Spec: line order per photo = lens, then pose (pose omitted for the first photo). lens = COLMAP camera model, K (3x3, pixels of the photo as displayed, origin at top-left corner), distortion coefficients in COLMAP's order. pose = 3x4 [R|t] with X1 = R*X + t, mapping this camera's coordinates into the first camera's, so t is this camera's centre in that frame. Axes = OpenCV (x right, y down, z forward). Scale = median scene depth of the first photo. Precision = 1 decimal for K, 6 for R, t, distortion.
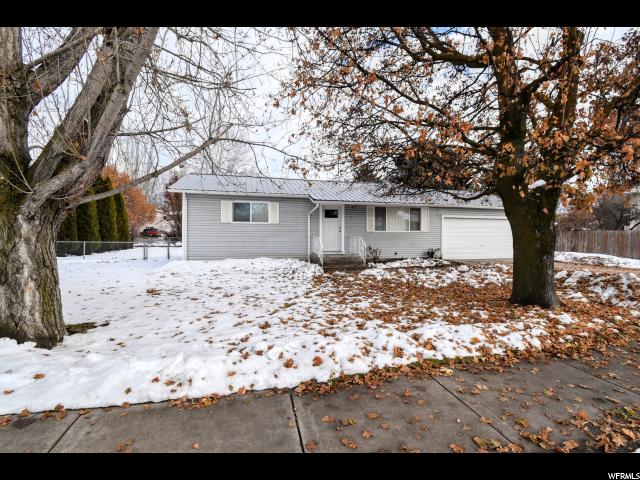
lens RADIAL K [[283.6, 0, 322.2], [0, 283.6, 238.7], [0, 0, 1]] dist [-0.004548, -0.001955]
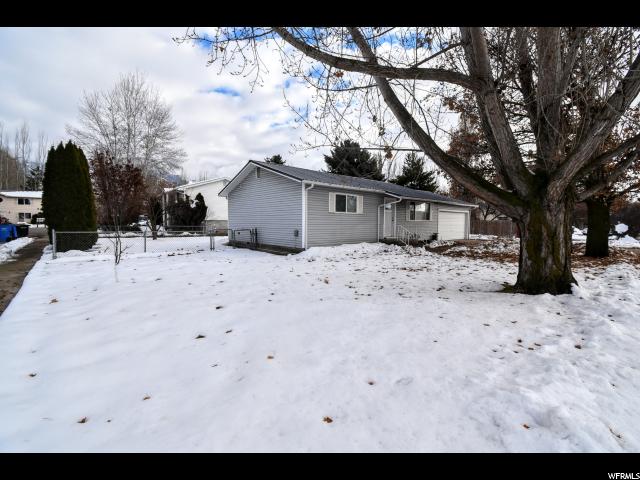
lens RADIAL K [[283.6, 0, 316.8], [0, 283.6, 242.3], [0, 0, 1]] dist [-0.004548, -0.001955]
pose [[0.887469, -0.030066, 0.459886, -0.823995], [0.003799, 0.998313, 0.057935, -0.003290], [-0.460852, -0.049668, 0.886086, 0.029046]]
